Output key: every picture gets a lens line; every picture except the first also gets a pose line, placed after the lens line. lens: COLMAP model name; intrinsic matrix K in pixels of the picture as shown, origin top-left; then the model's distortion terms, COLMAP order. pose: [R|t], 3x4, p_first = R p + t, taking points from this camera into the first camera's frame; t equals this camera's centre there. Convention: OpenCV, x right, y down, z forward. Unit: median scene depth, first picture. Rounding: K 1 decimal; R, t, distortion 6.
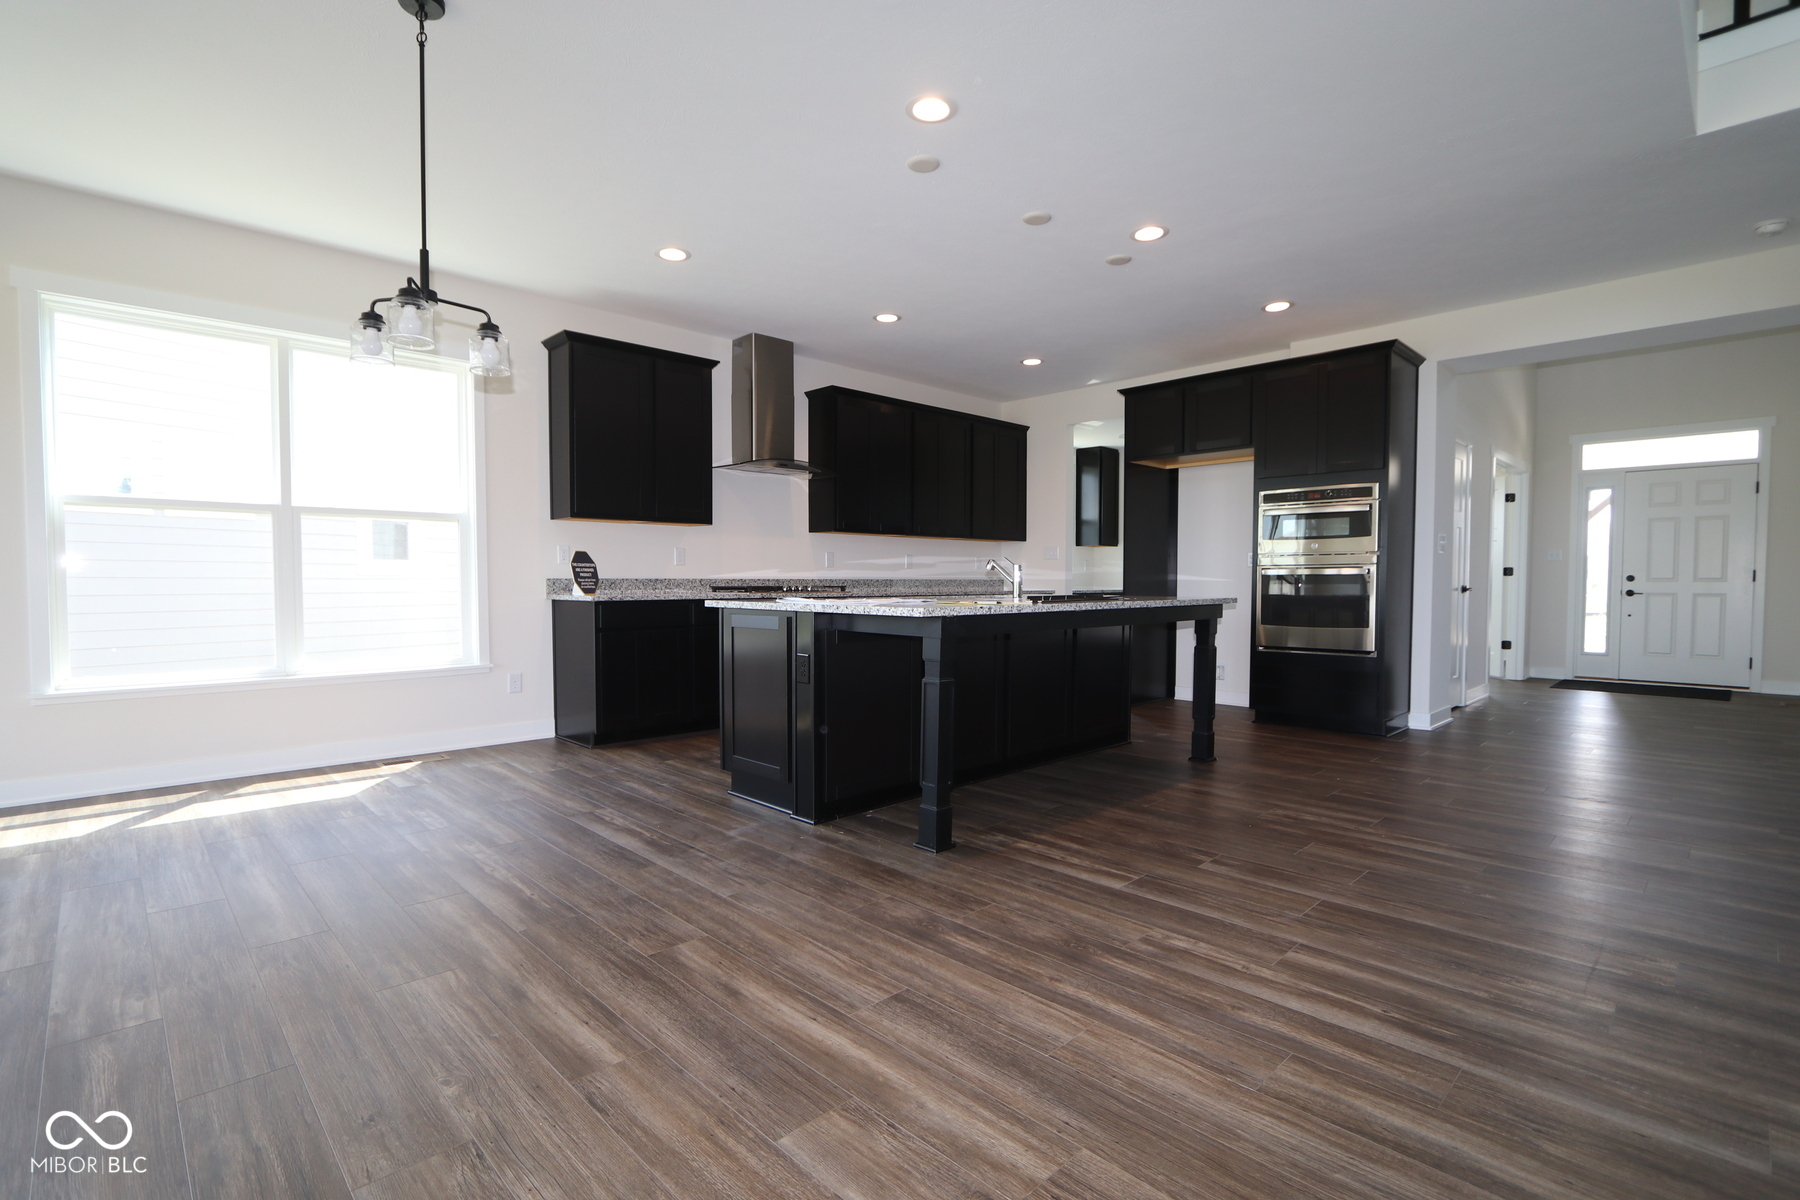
lens RADIAL K [[835.5, 0, 892.6], [0, 835.5, 615.5], [0, 0, 1]] dist [-0.008736, -0.000434]
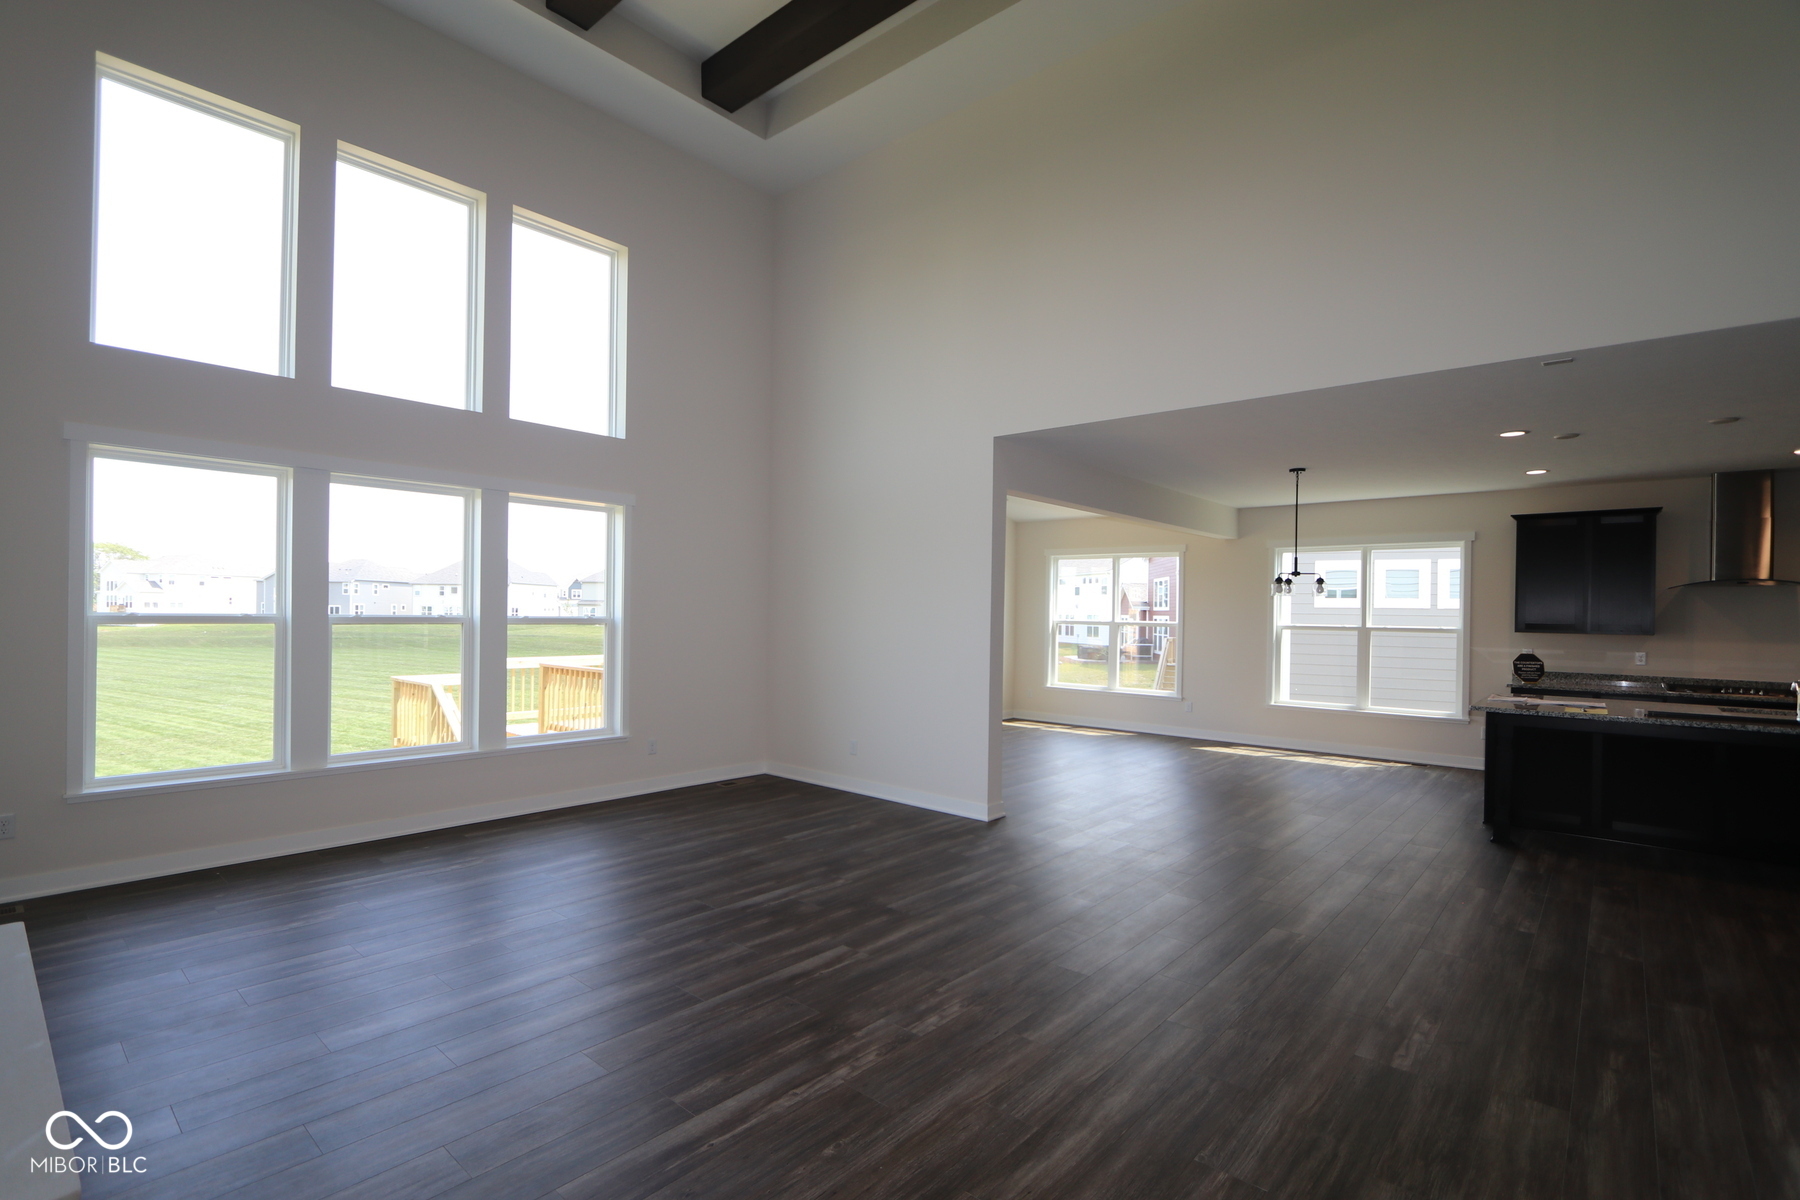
lens RADIAL K [[835.5, 0, 892.6], [0, 835.5, 615.5], [0, 0, 1]] dist [-0.008736, -0.000434]
pose [[0.081426, 0.001211, -0.996679, 1.045378], [-0.056088, 0.998420, -0.003369, -0.076650], [0.995100, 0.056176, 0.081365, -0.279887]]
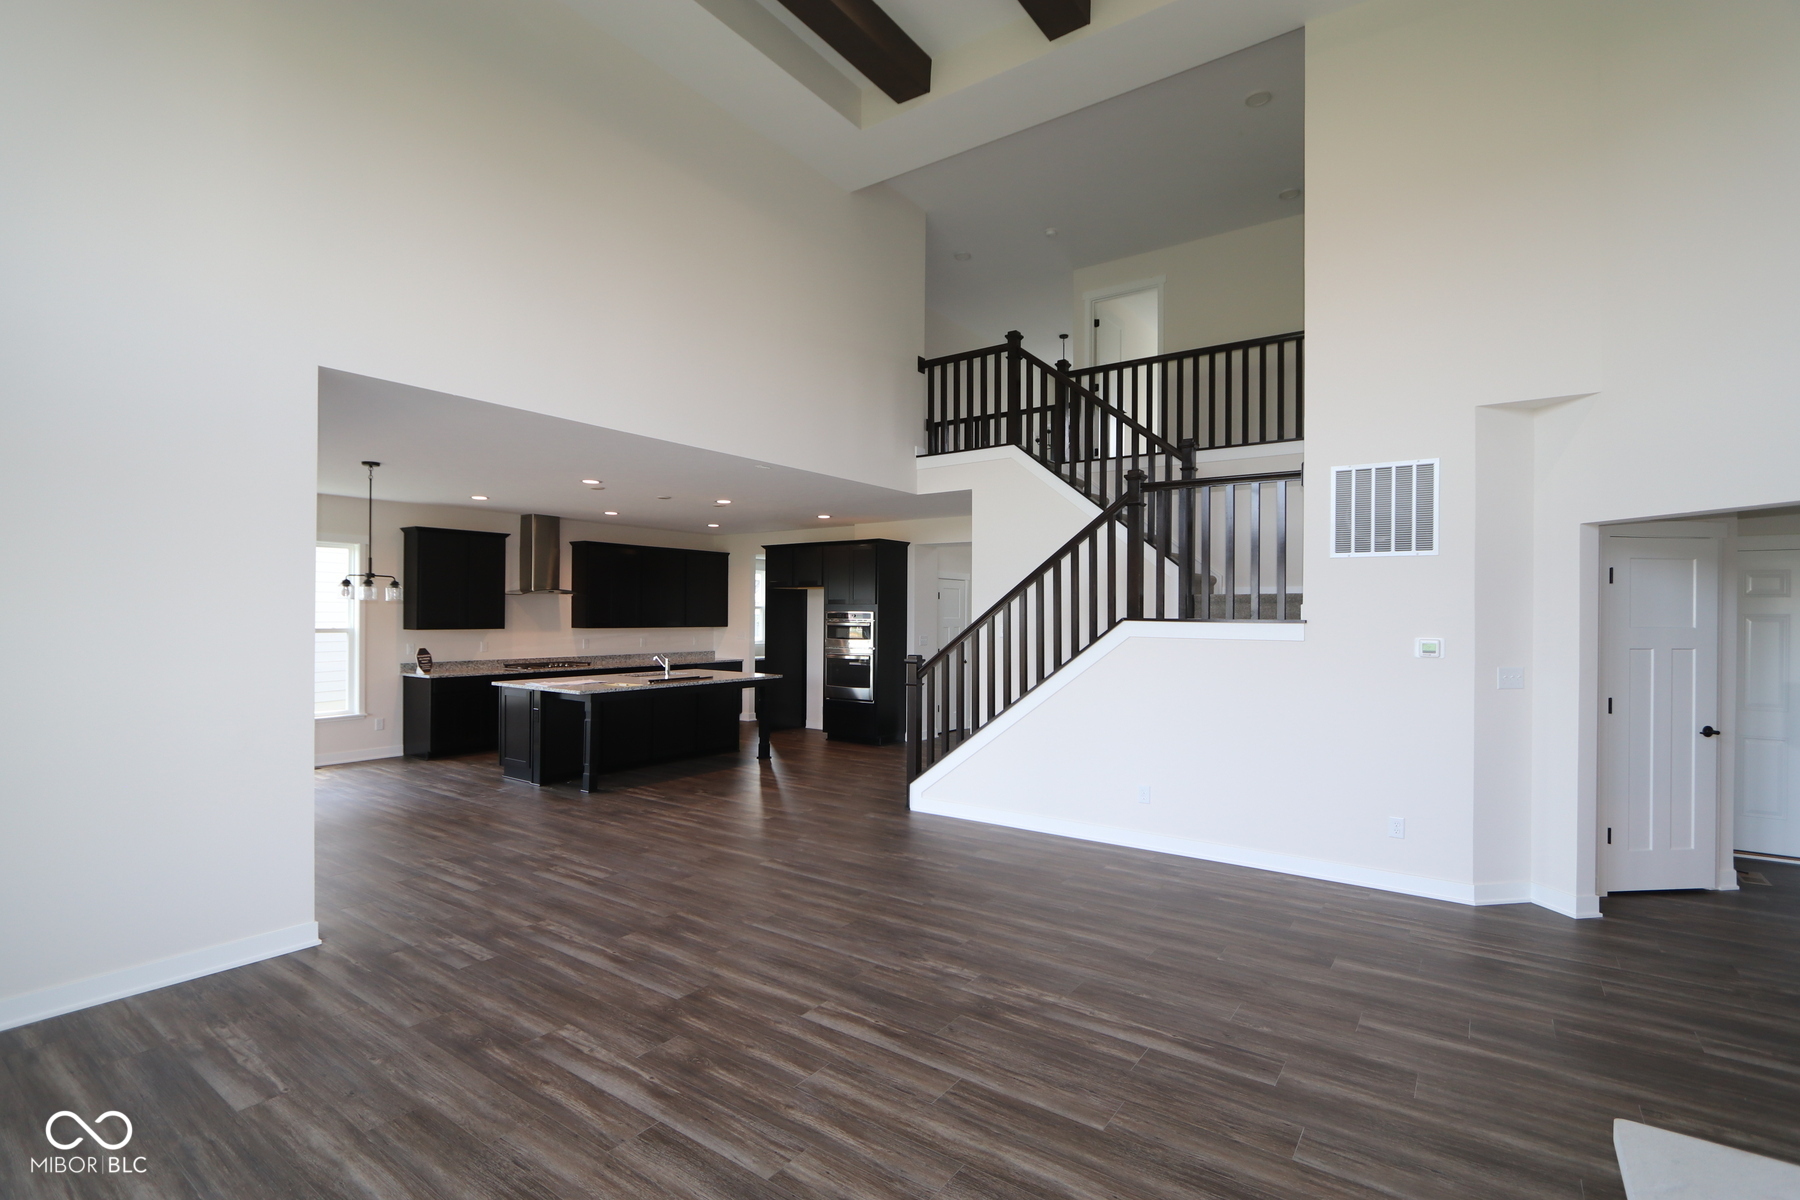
lens RADIAL K [[835.5, 0, 892.6], [0, 835.5, 615.5], [0, 0, 1]] dist [-0.008736, -0.000434]
pose [[0.983605, 0.003861, 0.180297, 0.281102], [0.003299, 0.999218, -0.039398, -0.073360], [-0.180308, 0.039347, 0.982823, -0.896777]]
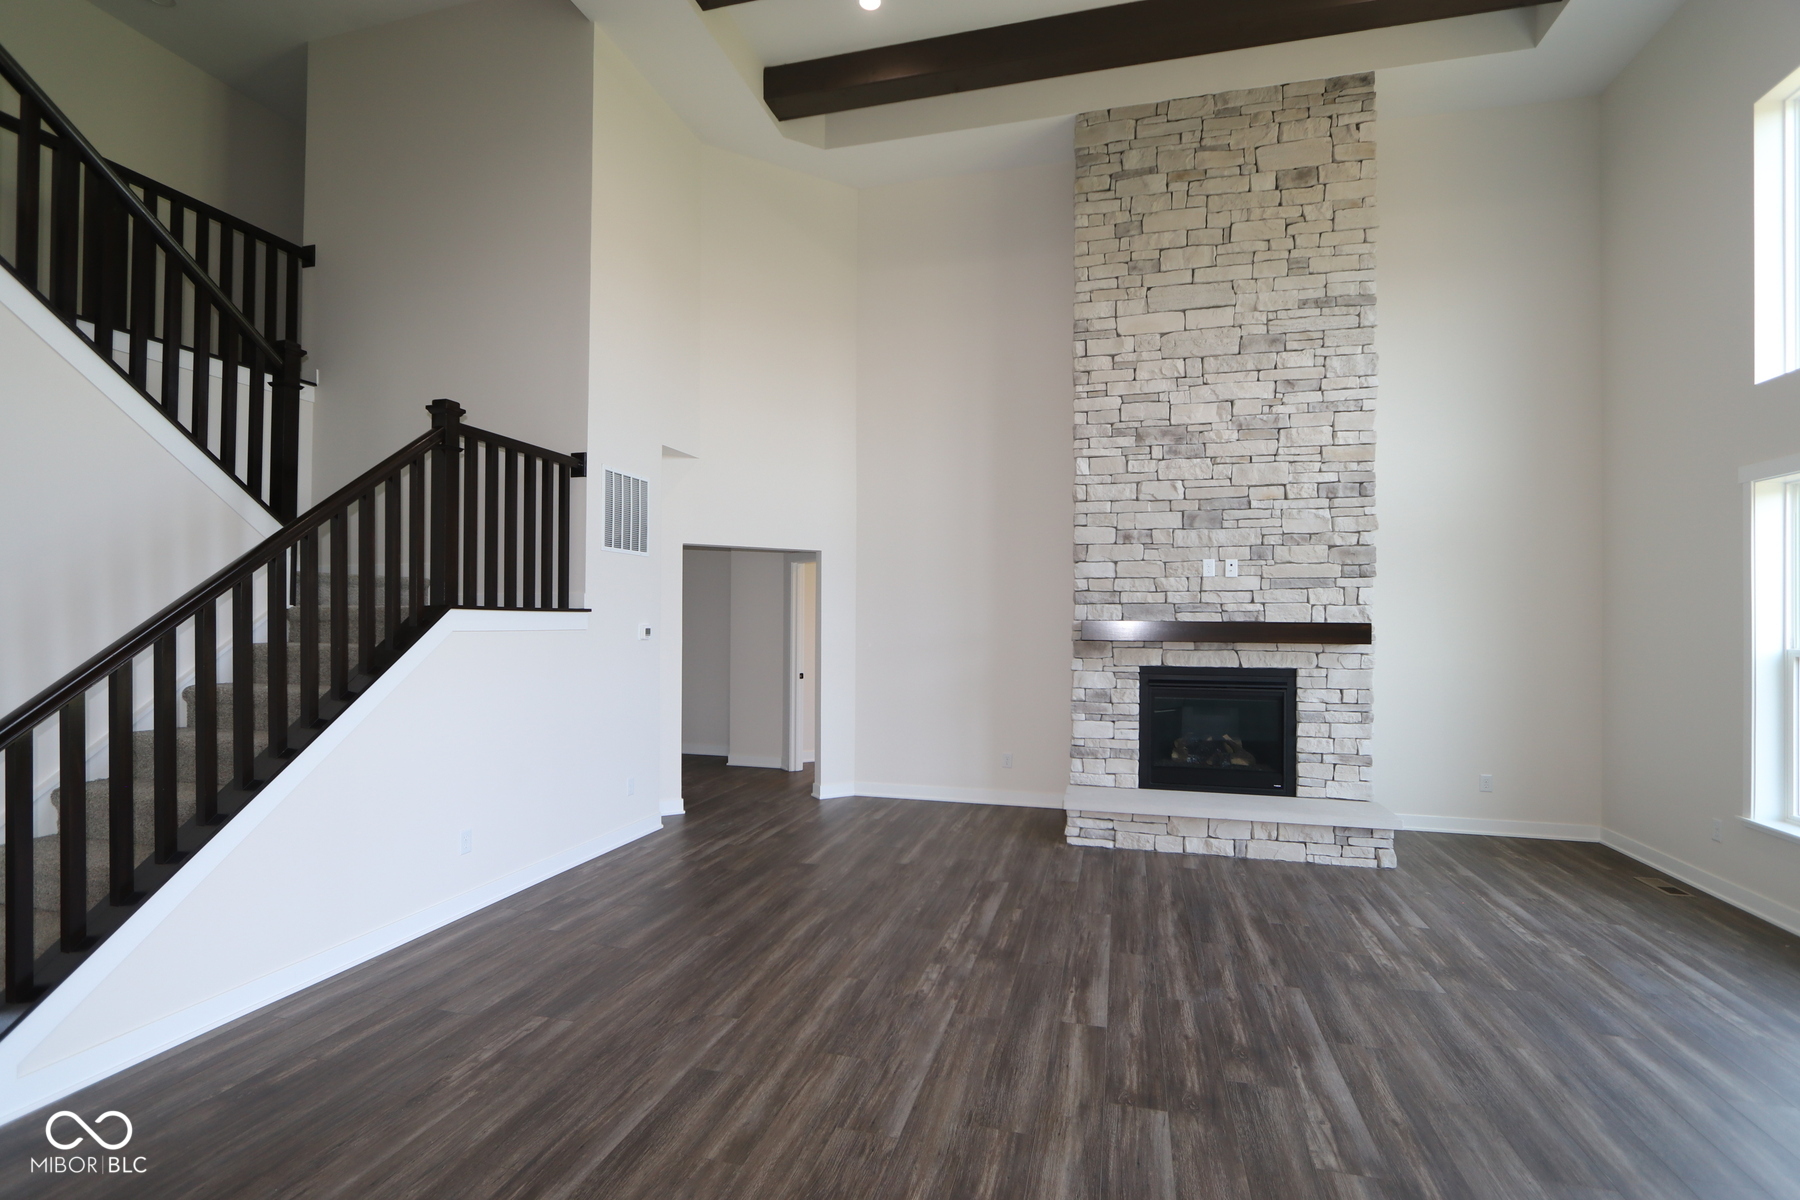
lens RADIAL K [[835.5, 0, 892.6], [0, 835.5, 615.5], [0, 0, 1]] dist [-0.008736, -0.000434]
pose [[-0.509057, -0.004765, 0.860720, -0.111299], [0.025529, 0.999461, 0.020632, -0.108435], [-0.860354, 0.032476, -0.508661, 0.182025]]
